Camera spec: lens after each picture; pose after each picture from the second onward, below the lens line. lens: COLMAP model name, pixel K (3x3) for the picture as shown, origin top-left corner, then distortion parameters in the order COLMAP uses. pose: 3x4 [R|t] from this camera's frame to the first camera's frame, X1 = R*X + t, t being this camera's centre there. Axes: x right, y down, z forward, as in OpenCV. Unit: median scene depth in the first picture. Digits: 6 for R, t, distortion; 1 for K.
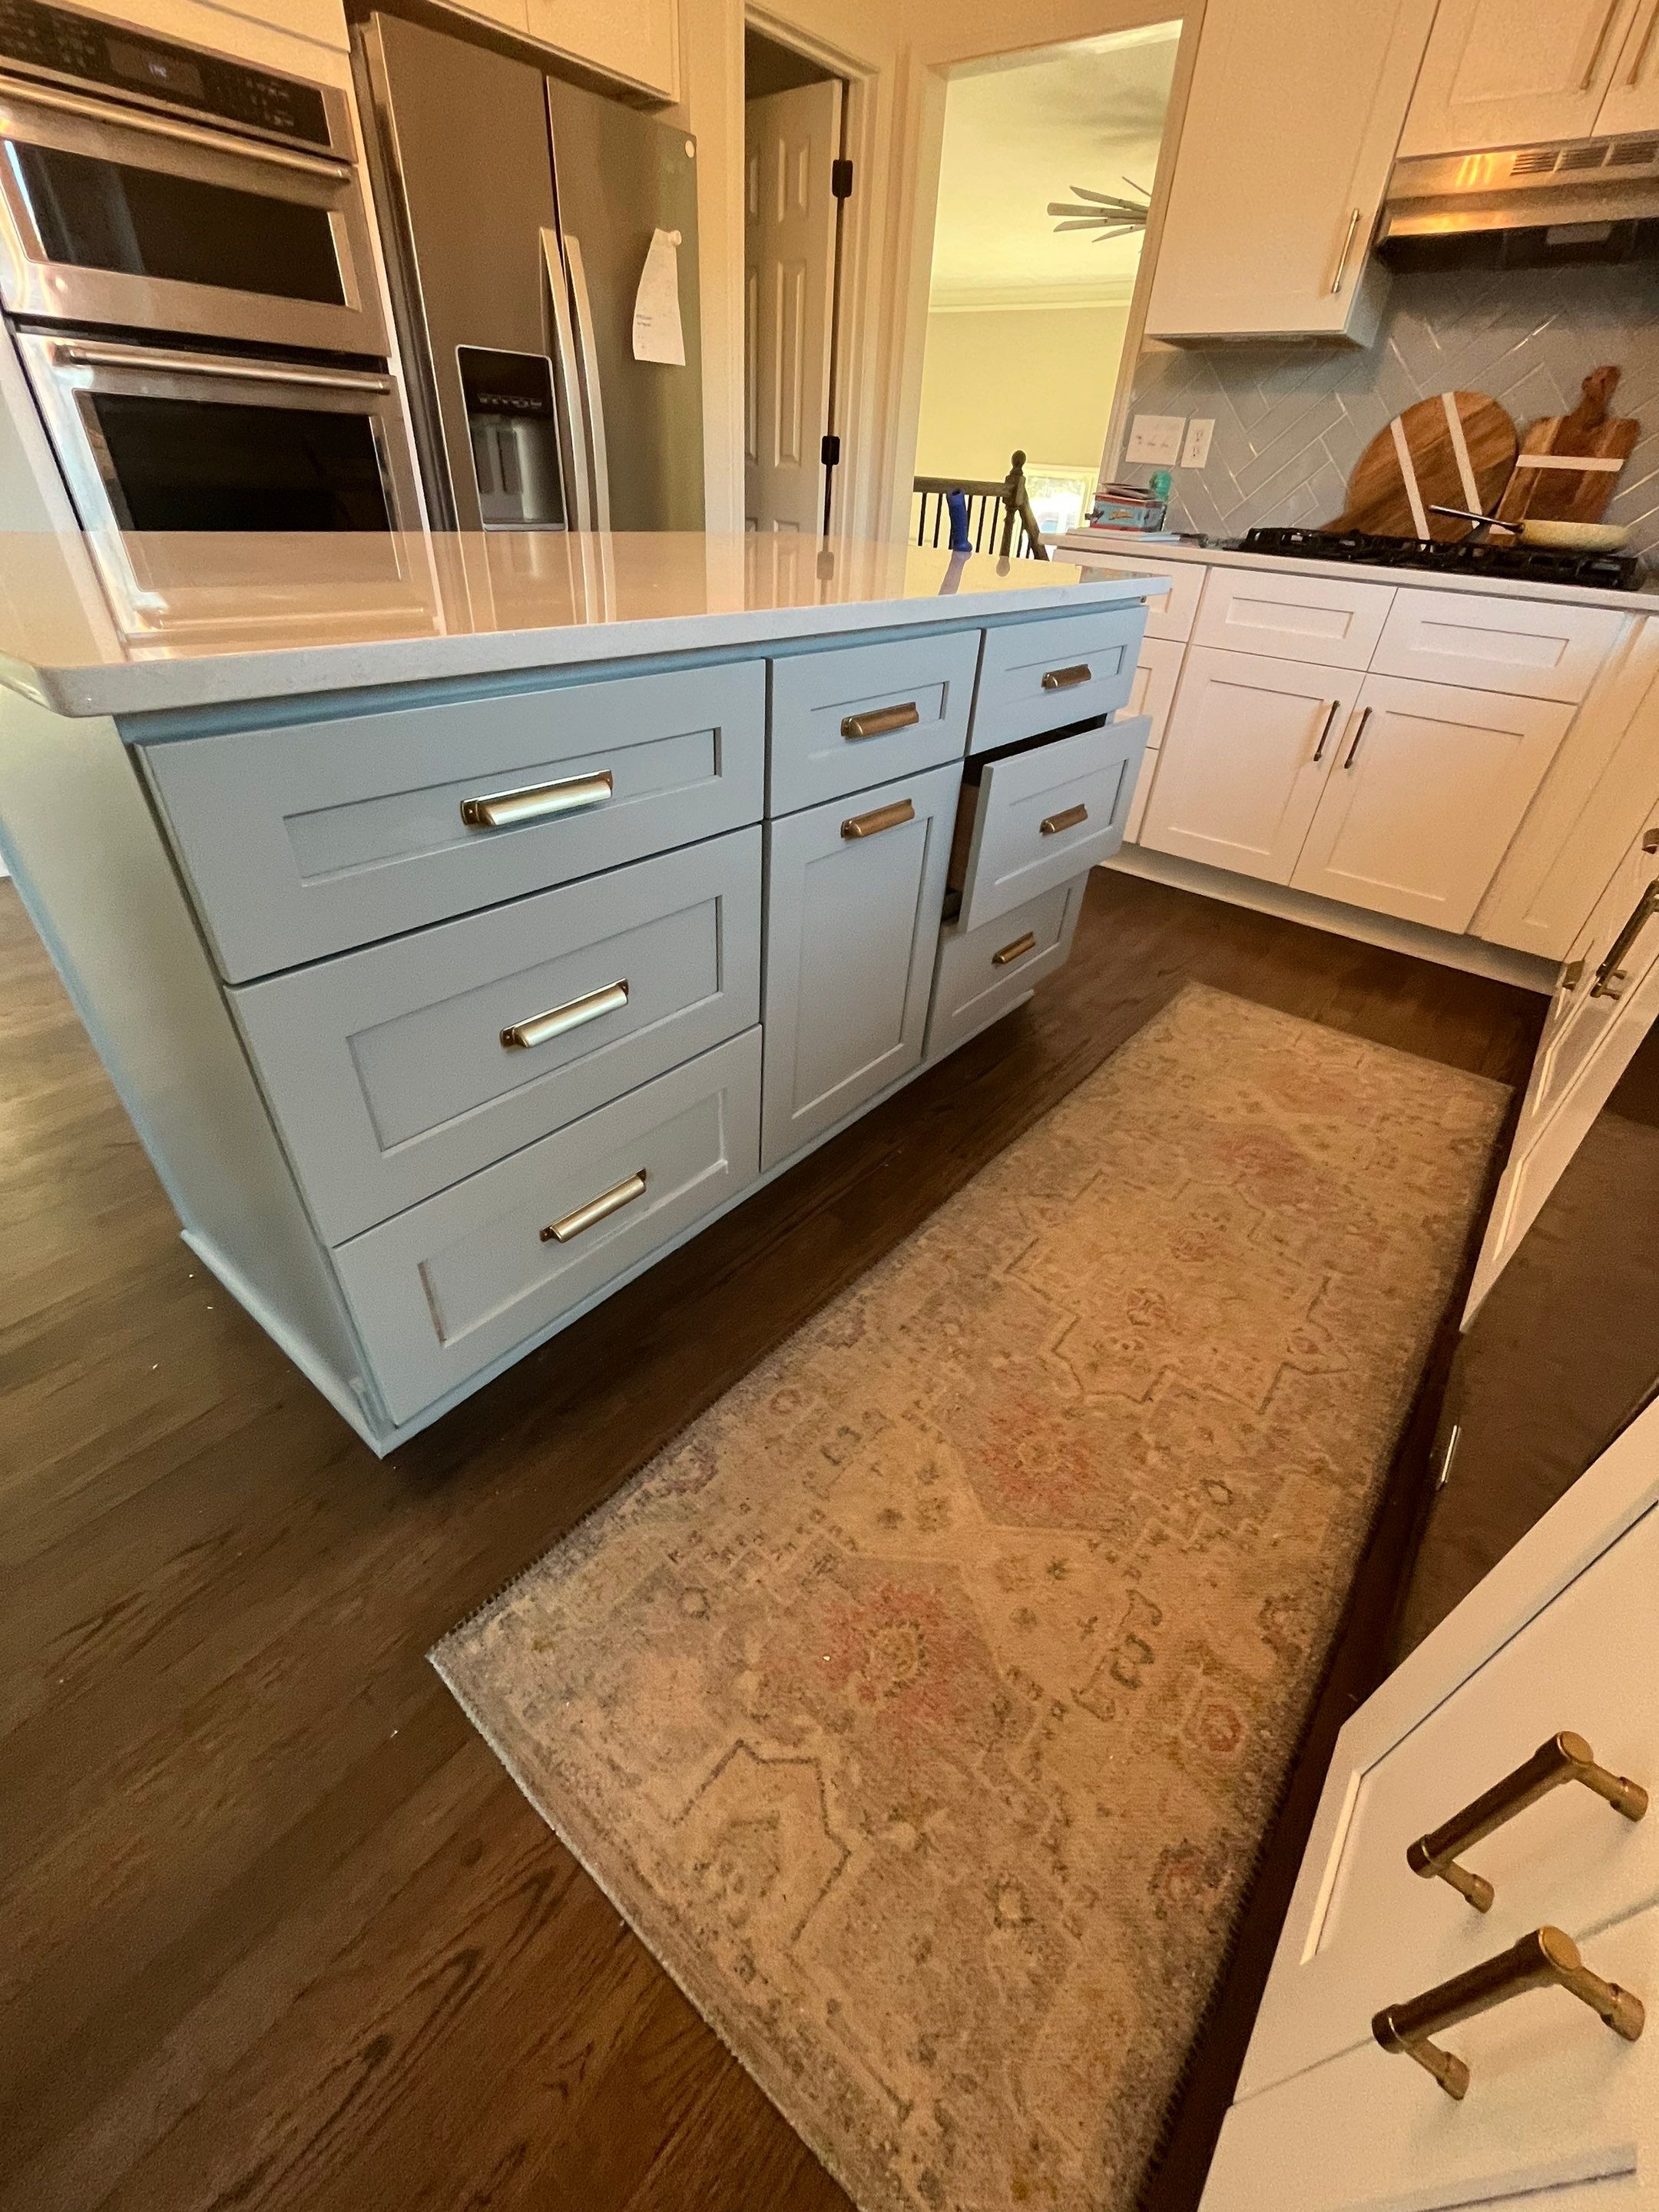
lens RADIAL K [[907.1, 0, 834.6], [0, 907.1, 1109.7], [0, 0, 1]] dist [-0.006057, 0.000823]
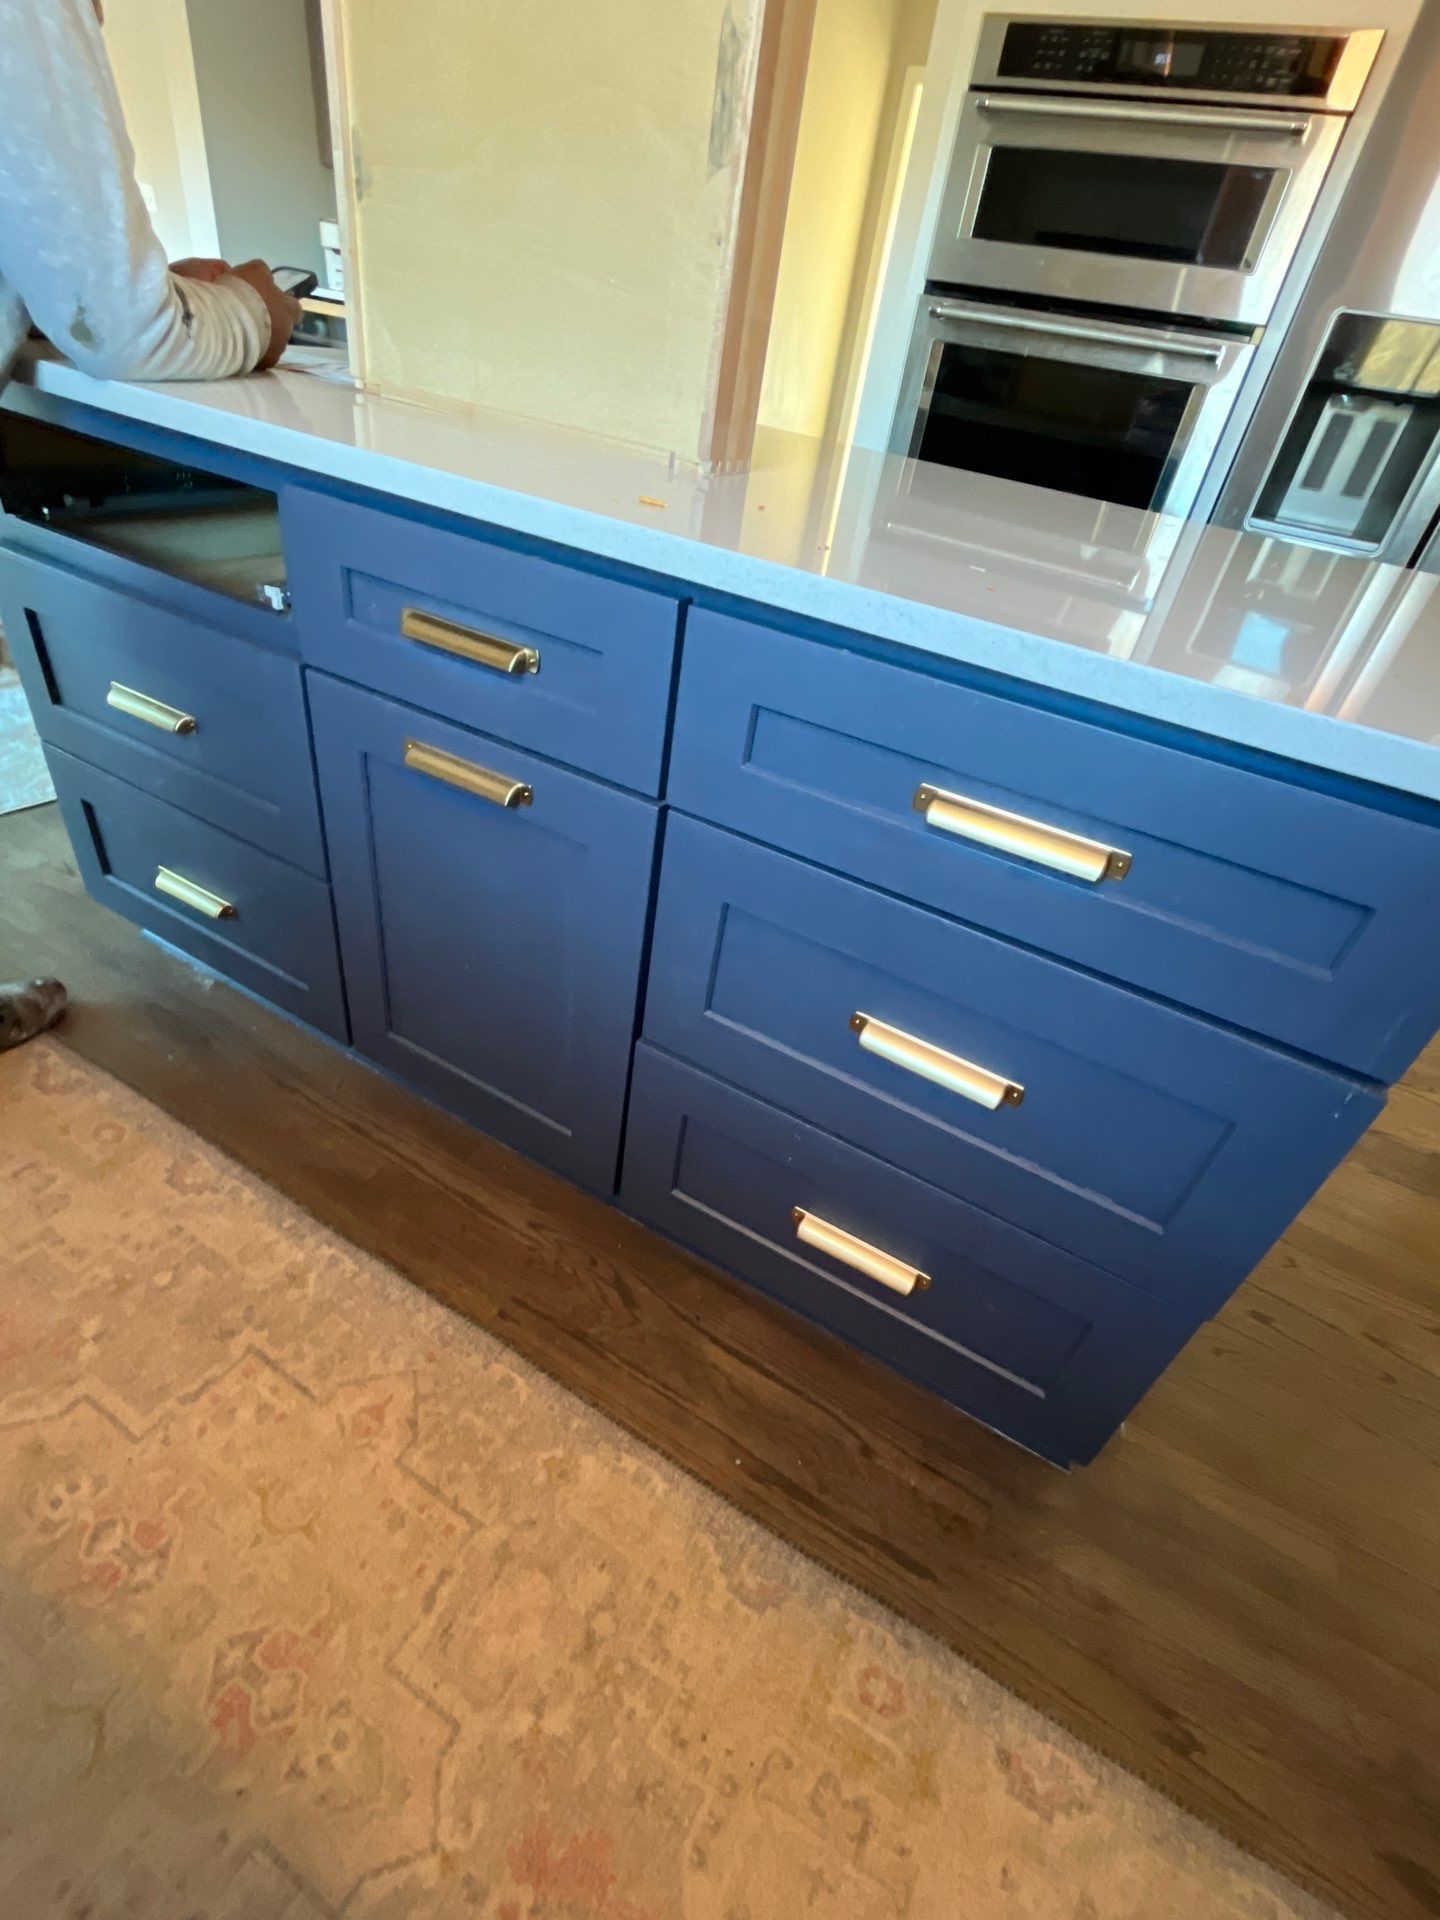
lens RADIAL K [[907.1, 0, 733.8], [0, 907.1, 965.9], [0, 0, 1]] dist [-0.001575, -0.000417]
pose [[0.166260, 0.544969, -0.821807, 0.718232], [-0.673826, 0.671261, 0.308815, -0.538622], [0.719941, 0.502412, 0.478818, 0.814217]]
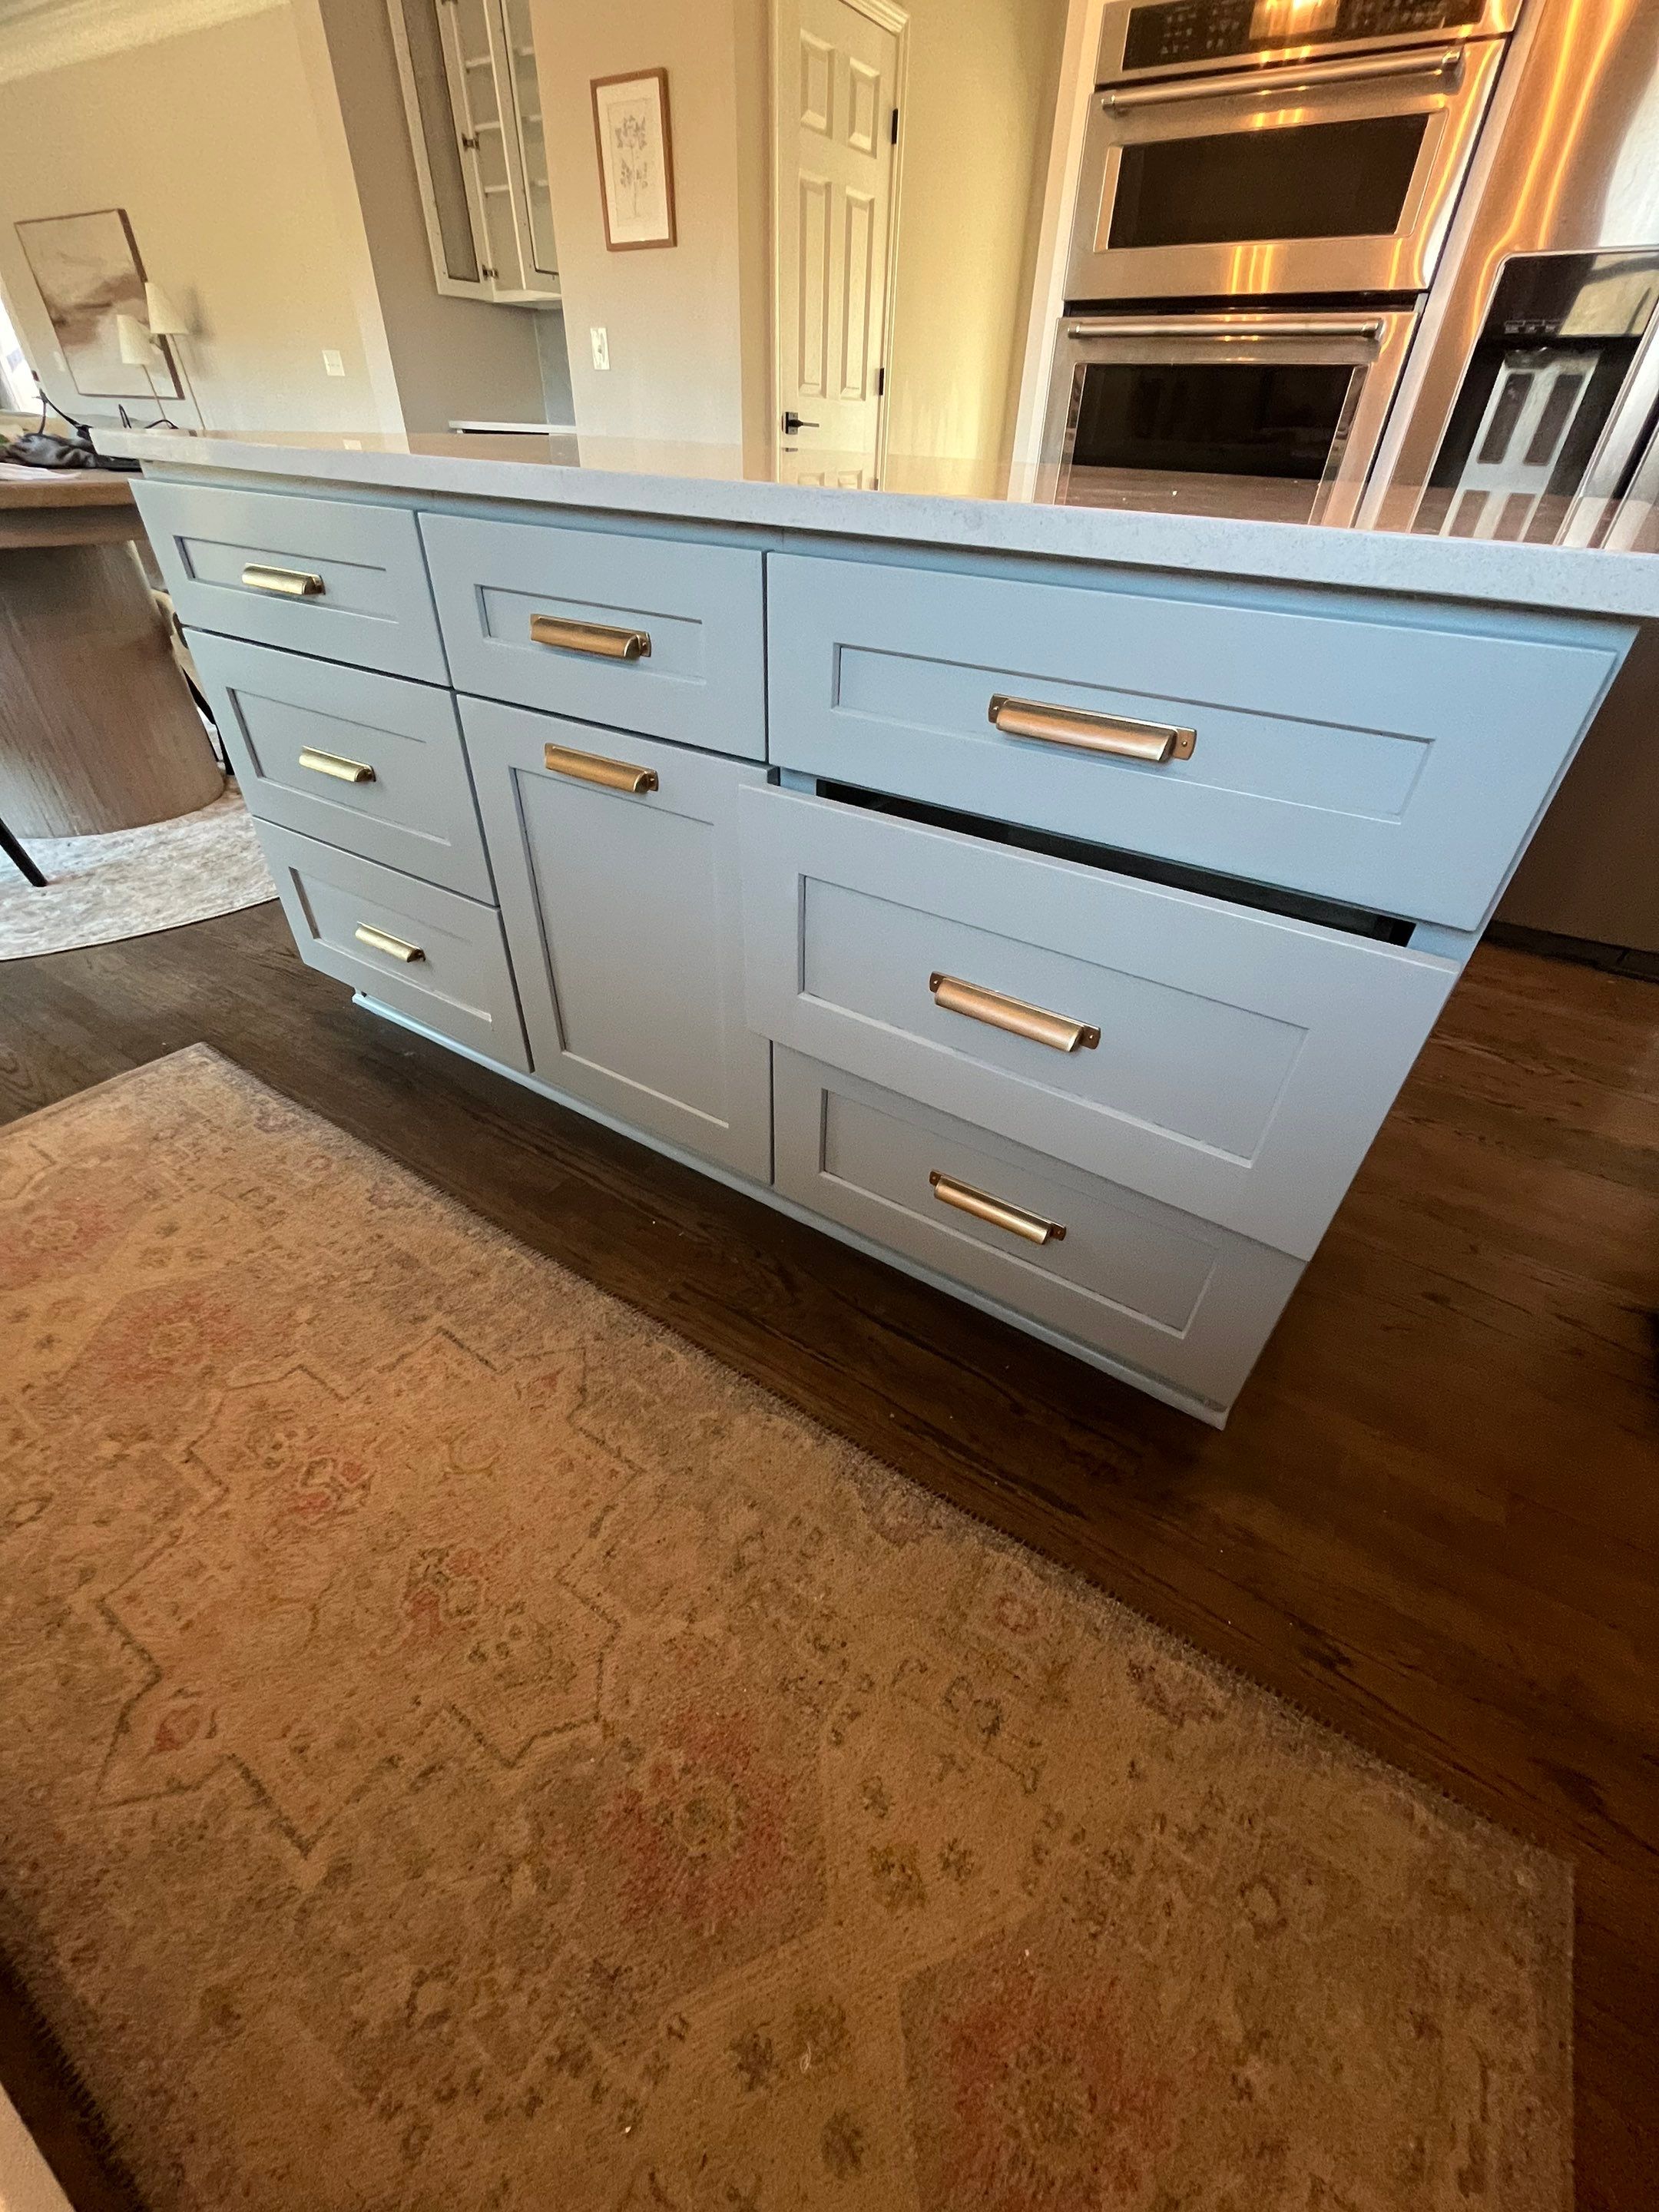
lens RADIAL K [[907.1, 0, 841.4], [0, 907.1, 1114.6], [0, 0, 1]] dist [-0.006057, 0.000823]
pose [[0.098561, 0.559137, -0.823196, 0.816151], [-0.599011, 0.693906, 0.399600, -0.510399], [0.794651, 0.453719, 0.403322, 0.914953]]
